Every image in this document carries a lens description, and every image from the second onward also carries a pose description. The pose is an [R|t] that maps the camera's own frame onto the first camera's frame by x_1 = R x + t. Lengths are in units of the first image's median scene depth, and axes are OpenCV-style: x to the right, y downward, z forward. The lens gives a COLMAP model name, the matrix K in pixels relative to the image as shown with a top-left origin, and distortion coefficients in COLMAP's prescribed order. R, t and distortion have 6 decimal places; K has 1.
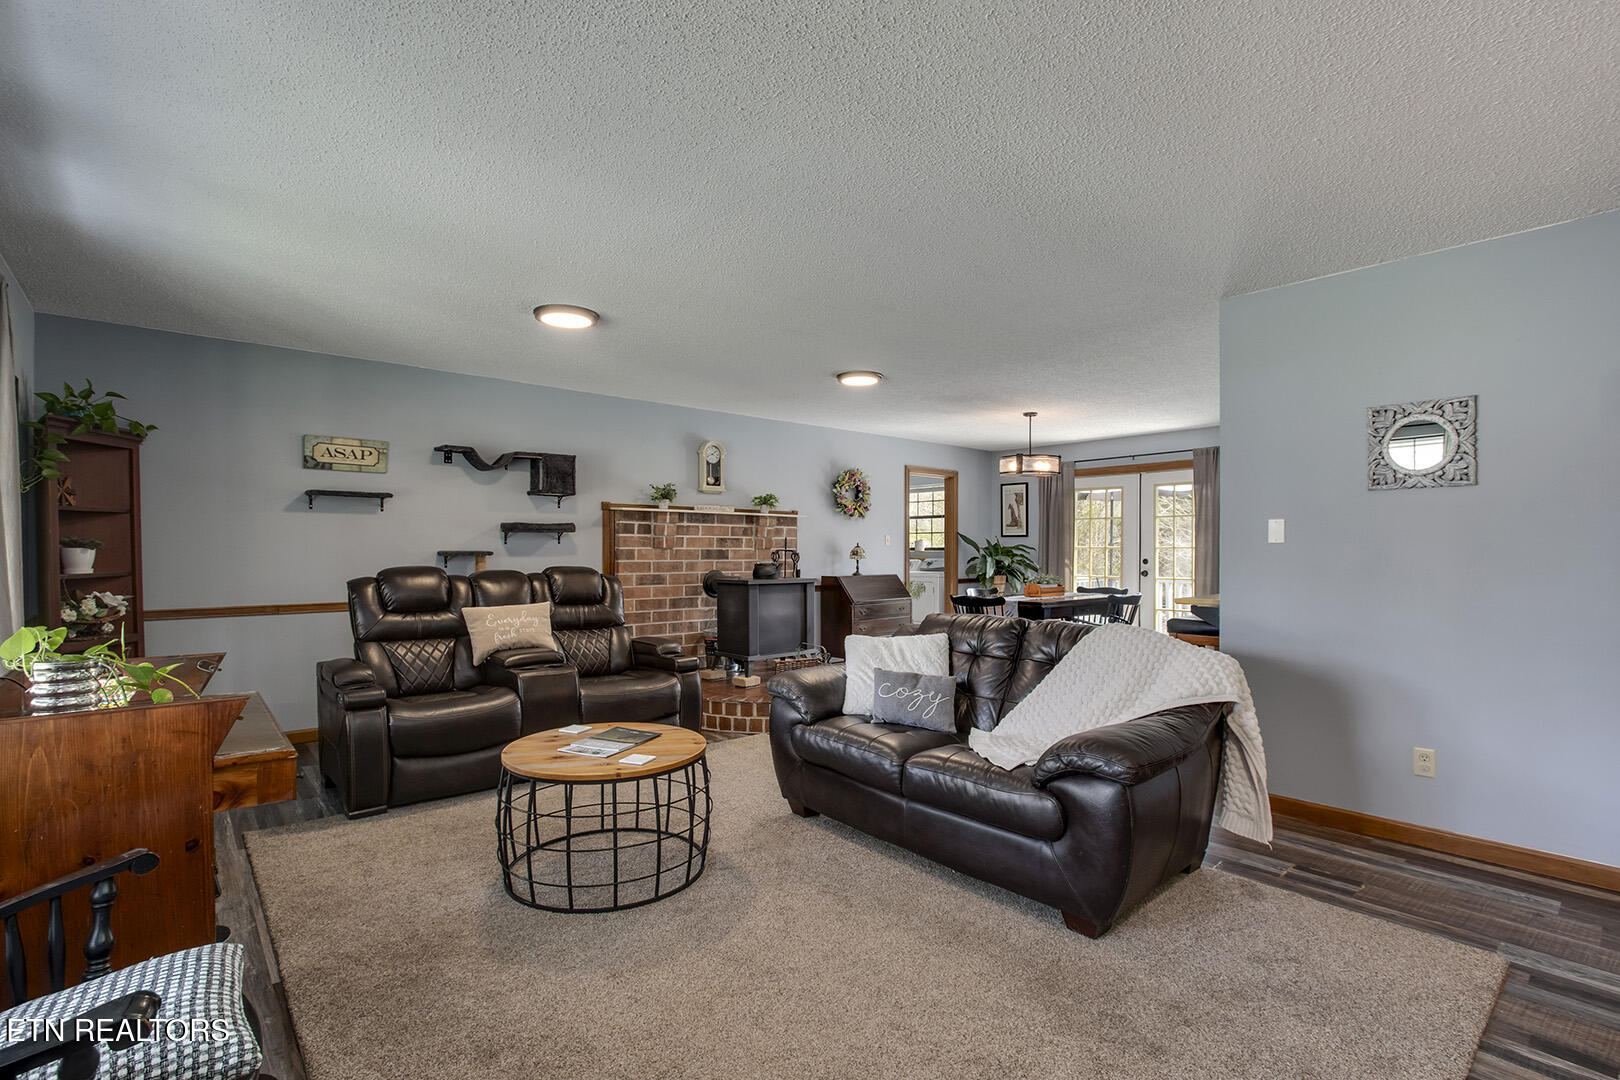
lens RADIAL K [[755.2, 0, 812.0], [0, 755.2, 540.0], [0, 0, 1]] dist [-0.028172, 0.005873]
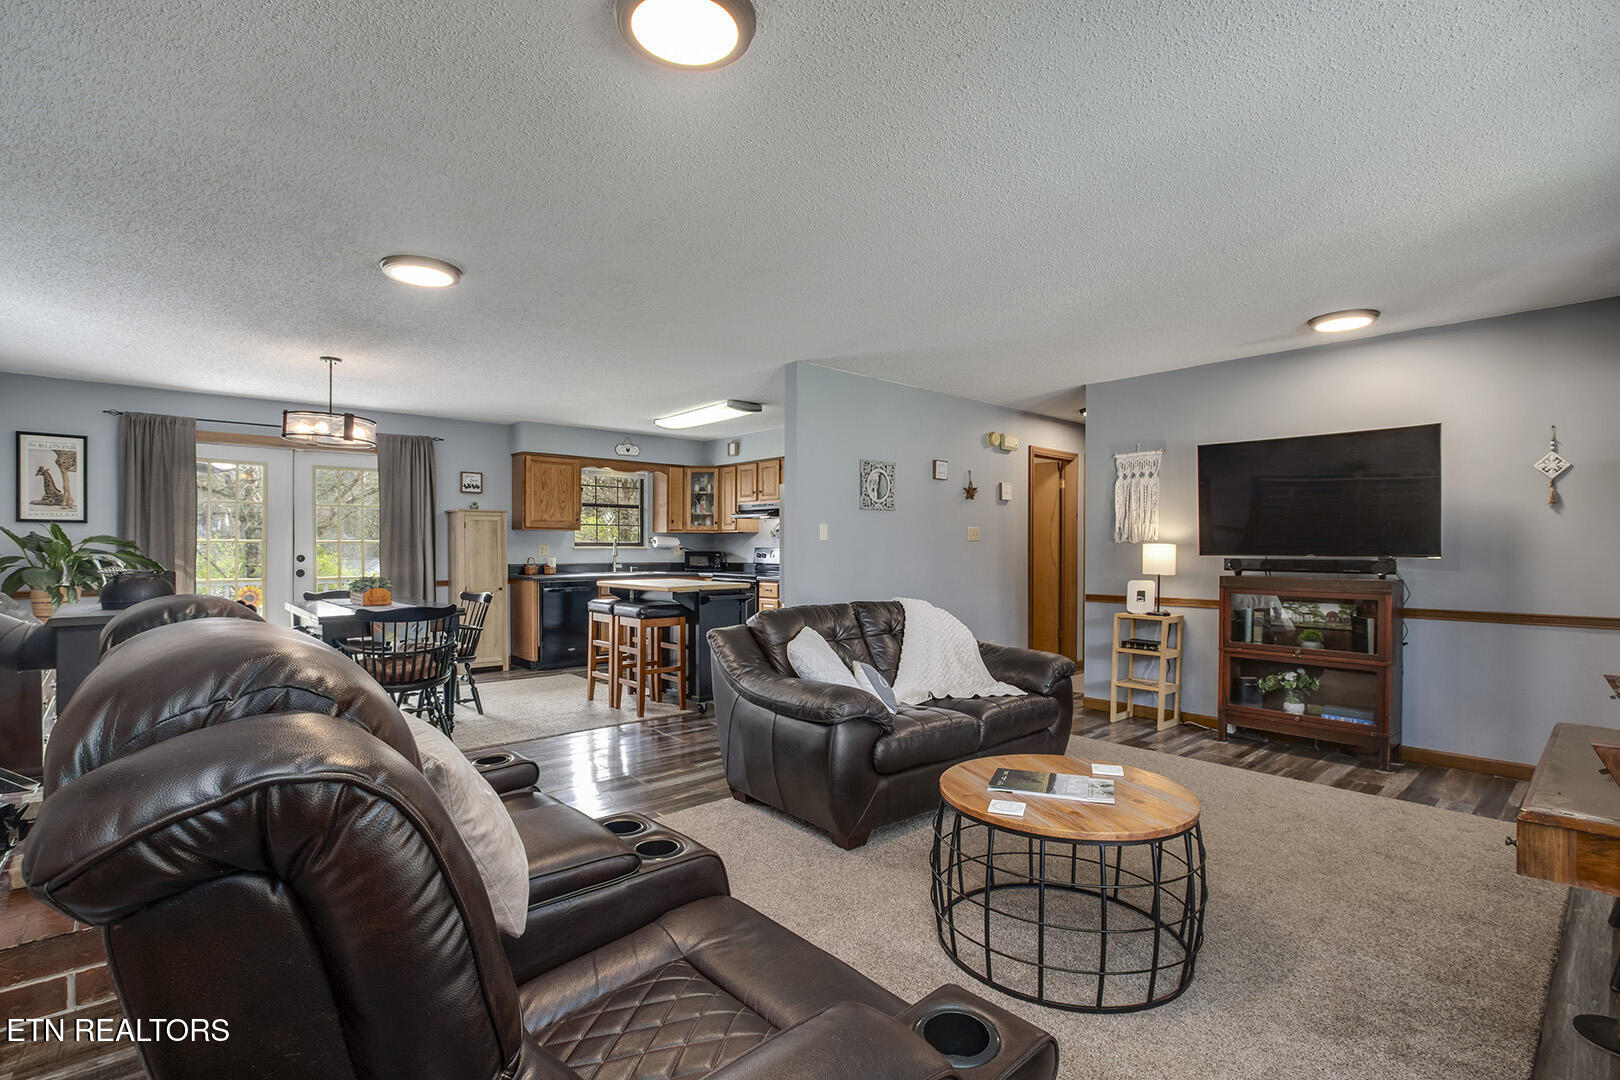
lens RADIAL K [[755.2, 0, 815.8], [0, 755.2, 551.8], [0, 0, 1]] dist [-0.028172, 0.005873]
pose [[-0.012291, -0.009047, 0.999884, -0.458488], [-0.012657, 0.999880, 0.008891, 0.008591], [-0.999844, -0.012547, -0.012404, 0.551675]]
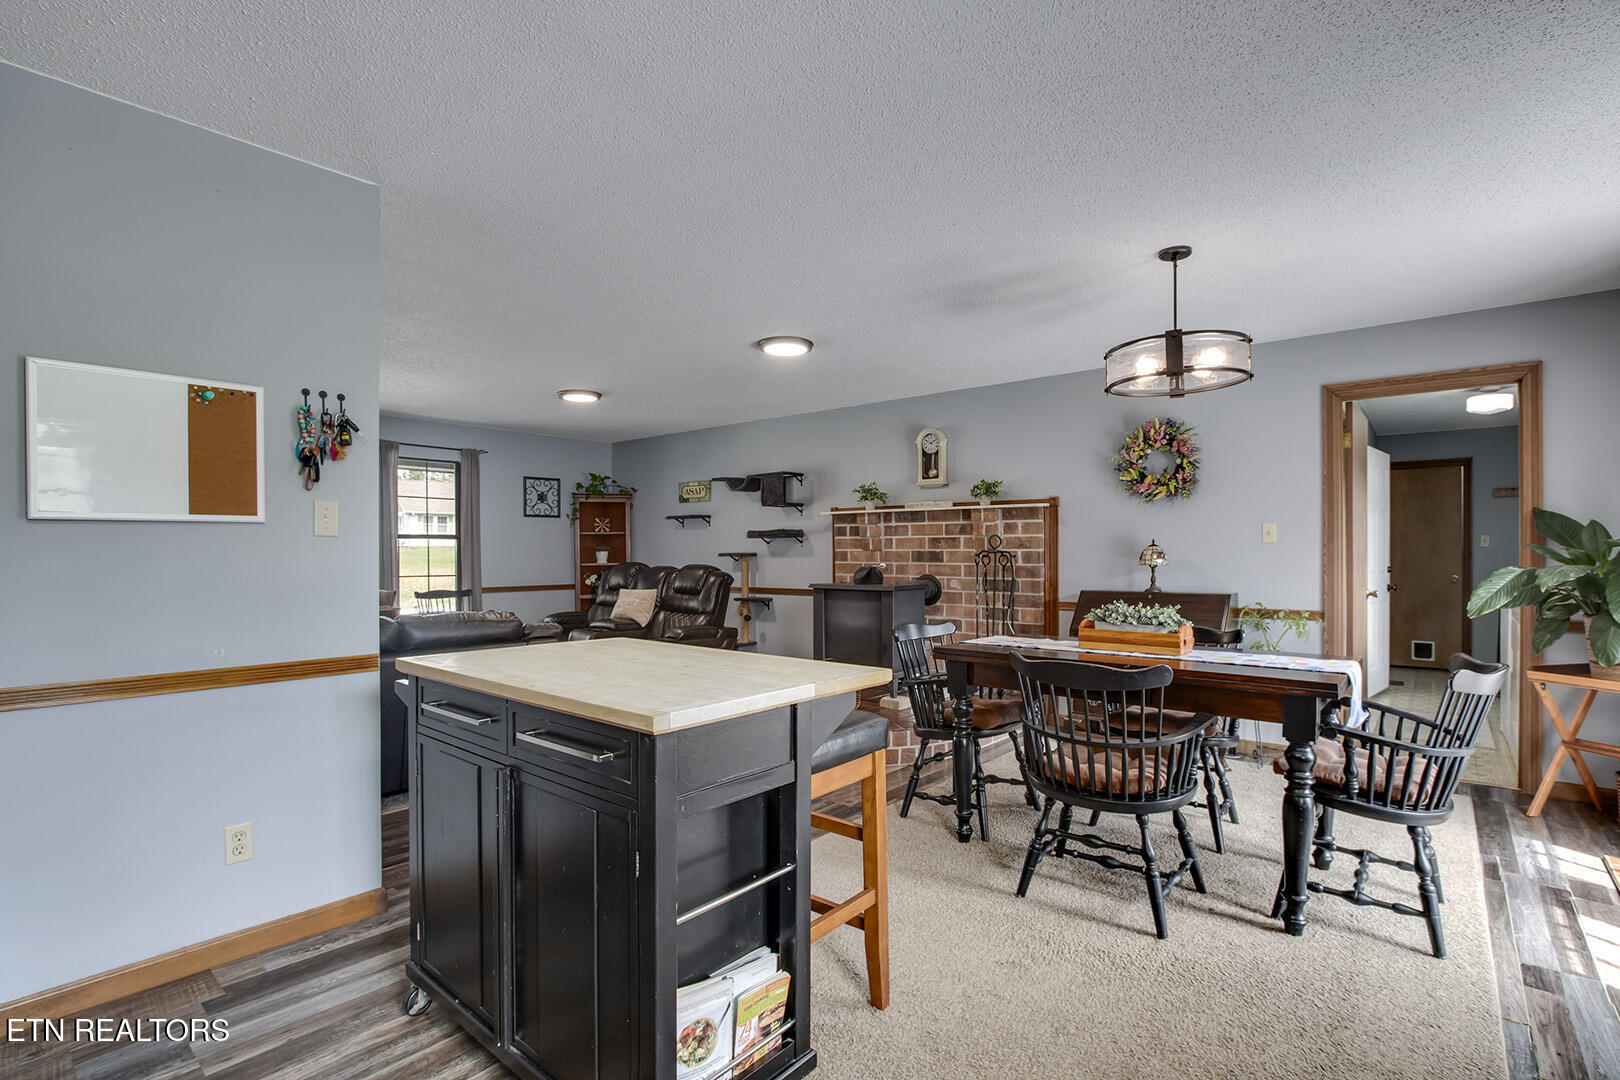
lens RADIAL K [[755.2, 0, 812.6], [0, 755.2, 554.5], [0, 0, 1]] dist [-0.028172, 0.005873]
pose [[0.147040, -0.000045, -0.989131, 0.726393], [0.012649, 0.999918, 0.001835, 0.013350], [0.989050, -0.012782, 0.147028, 0.737918]]
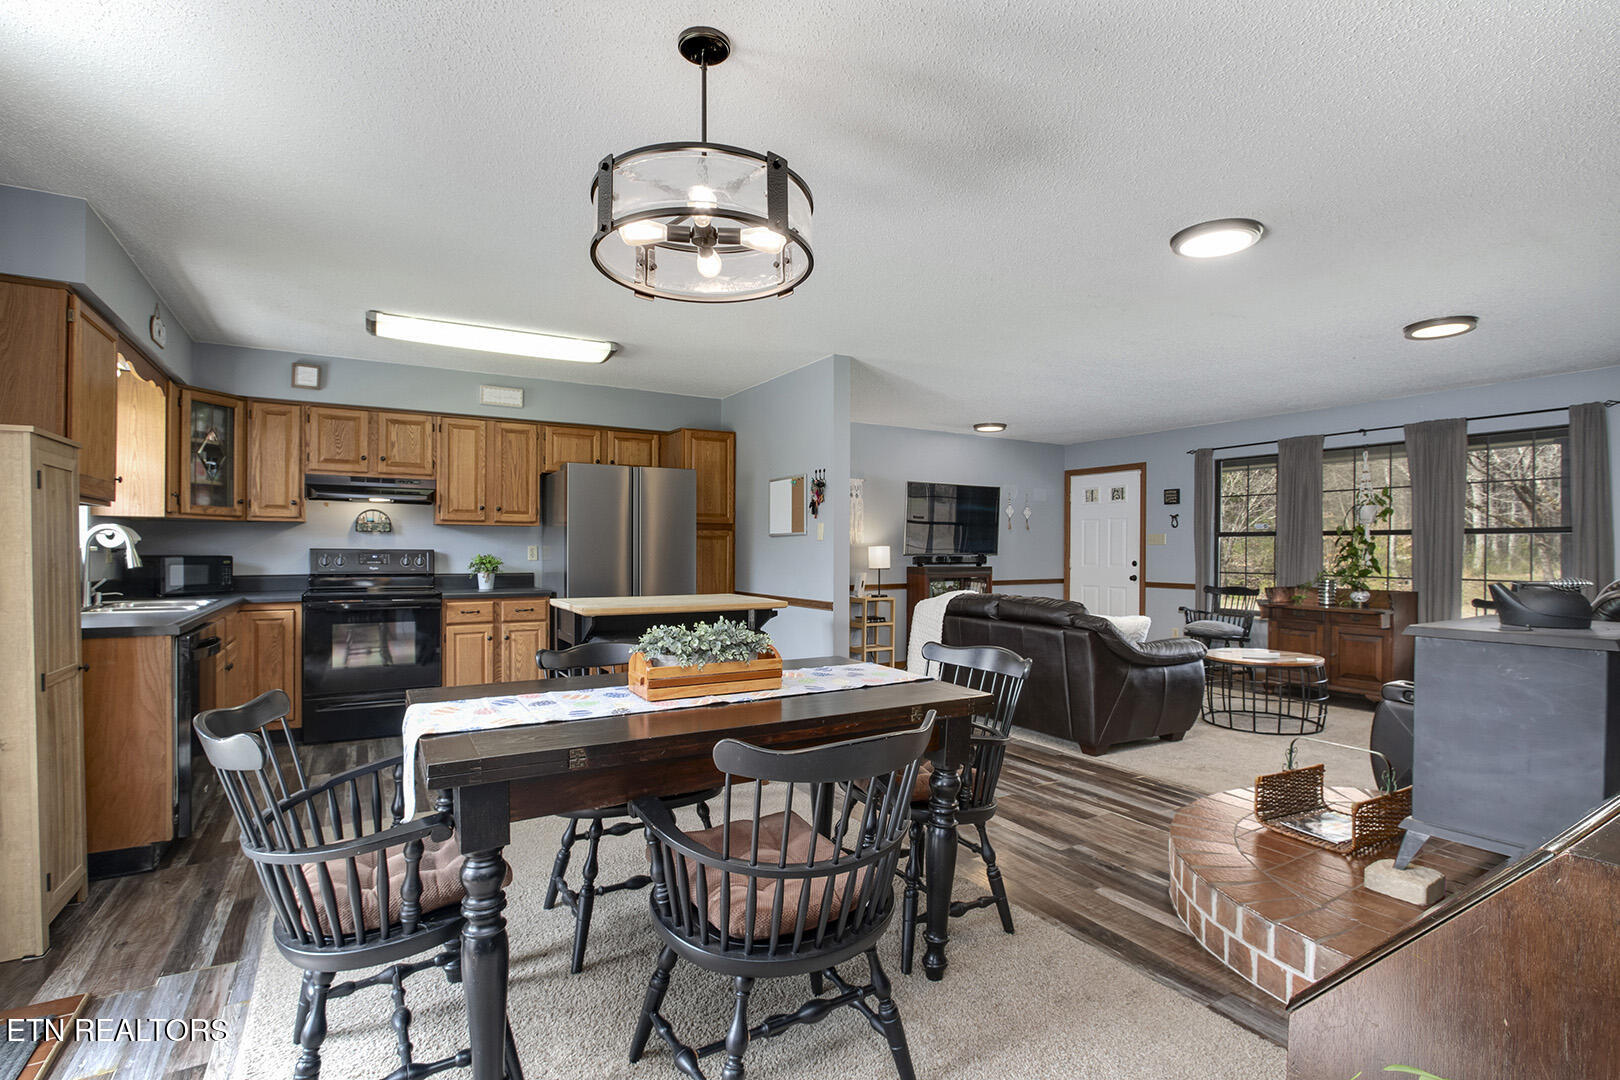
lens RADIAL K [[755.2, 0, 813.7], [0, 755.2, 554.4], [0, 0, 1]] dist [-0.028172, 0.005873]
pose [[-0.984085, -0.007284, 0.177548, 0.209305], [-0.008095, 0.999960, -0.003843, 0.019127], [-0.177513, -0.005219, -0.984105, 1.292912]]
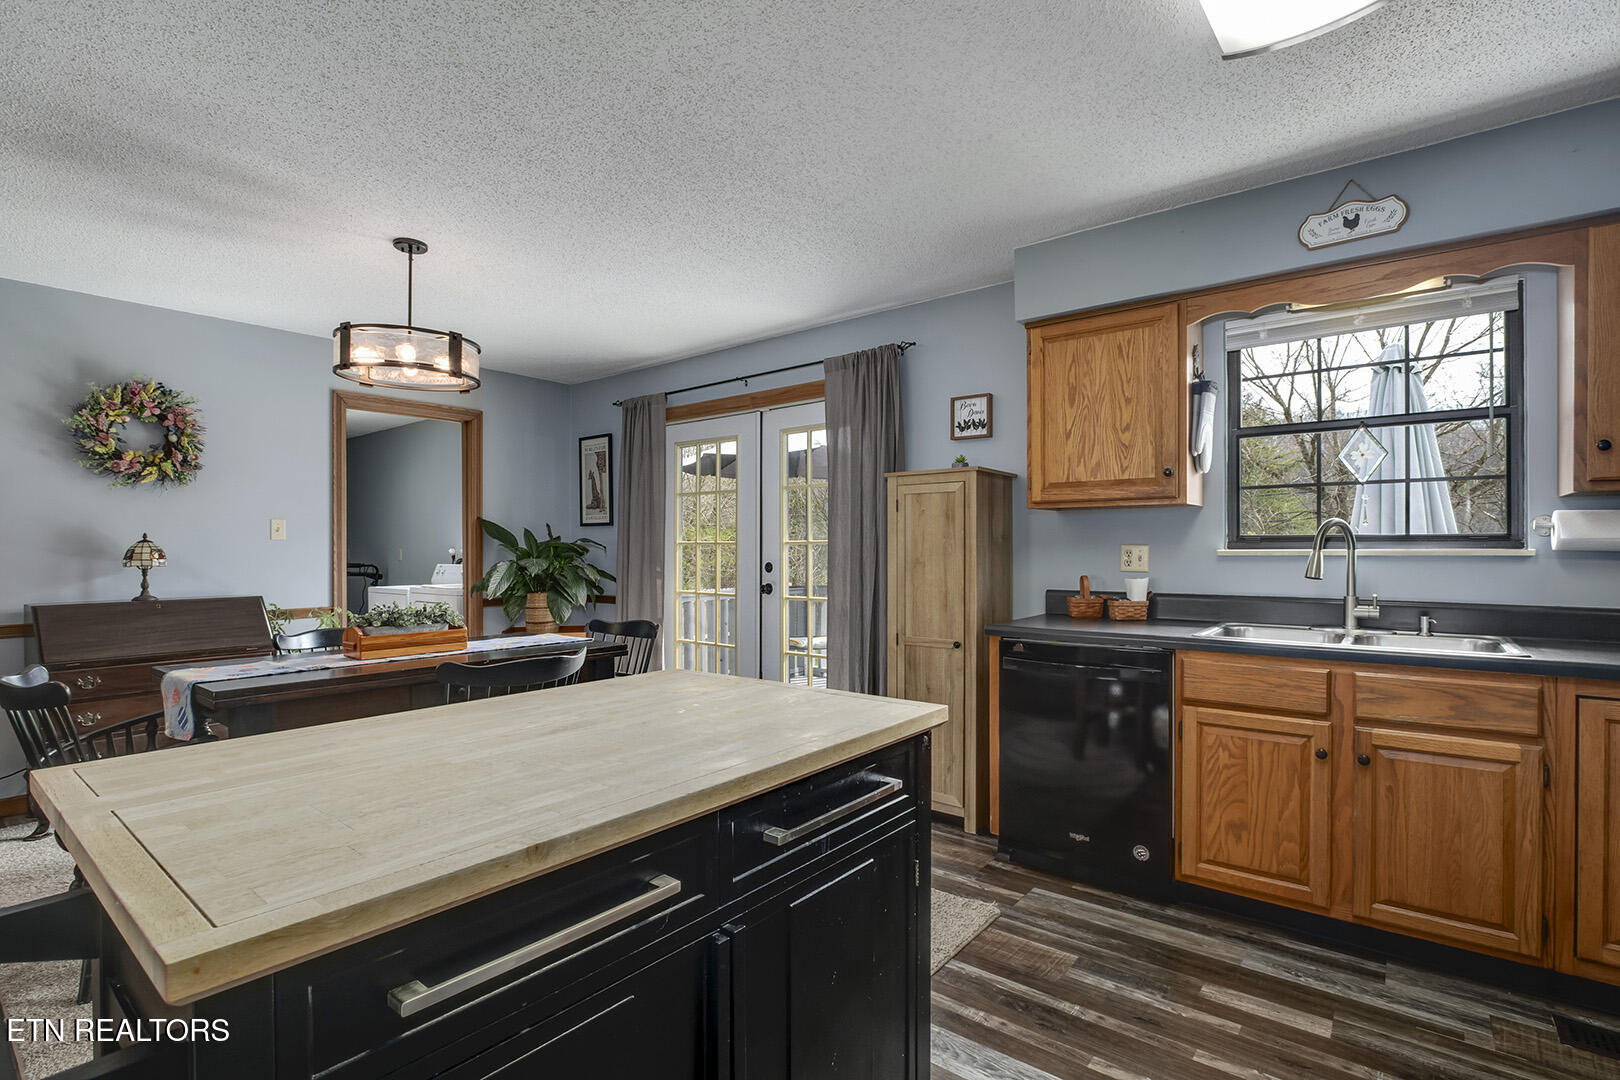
lens RADIAL K [[755.2, 0, 806.3], [0, 755.2, 554.0], [0, 0, 1]] dist [-0.028172, 0.005873]
pose [[0.984832, -0.004523, 0.173450, 0.457554], [0.001604, 0.999855, 0.016964, 0.011110], [-0.173502, -0.016429, 0.984697, 0.535604]]
